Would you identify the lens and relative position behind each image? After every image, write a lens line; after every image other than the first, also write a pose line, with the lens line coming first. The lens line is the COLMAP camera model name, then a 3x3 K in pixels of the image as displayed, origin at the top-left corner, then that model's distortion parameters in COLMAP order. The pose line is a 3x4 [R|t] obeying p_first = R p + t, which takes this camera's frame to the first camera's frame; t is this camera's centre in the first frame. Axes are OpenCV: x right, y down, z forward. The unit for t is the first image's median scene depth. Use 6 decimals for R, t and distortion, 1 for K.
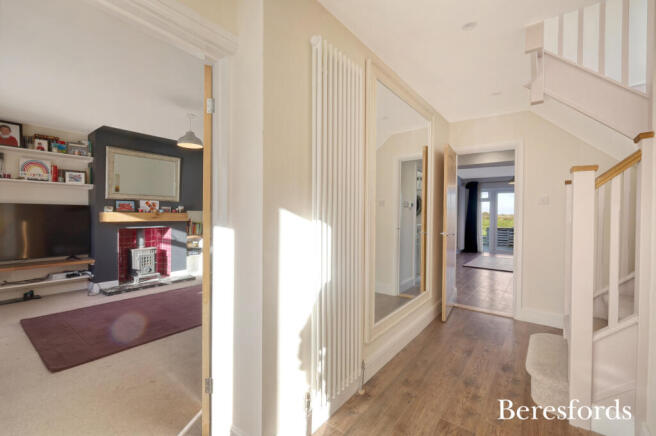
lens RADIAL K [[279.8, 0, 329.5], [0, 279.8, 216.3], [0, 0, 1]] dist [0.000459, -0.000021]
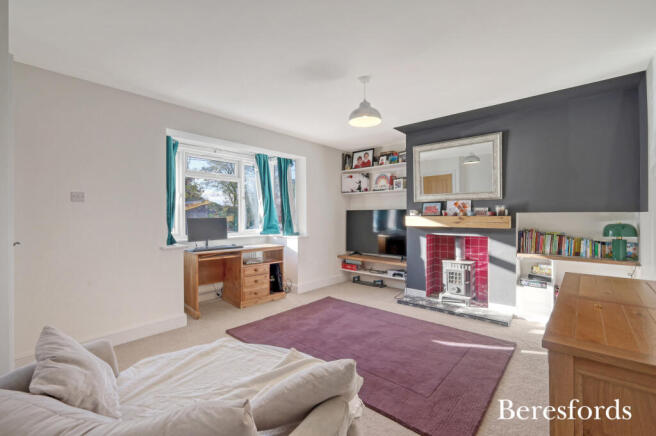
lens RADIAL K [[279.8, 0, 327.7], [0, 279.8, 216.8], [0, 0, 1]] dist [0.000459, -0.000021]
pose [[-0.055222, -0.009147, -0.998432, 0.155072], [-0.011550, 0.999897, -0.008521, -0.000391], [0.998407, 0.011061, -0.055322, 0.698113]]
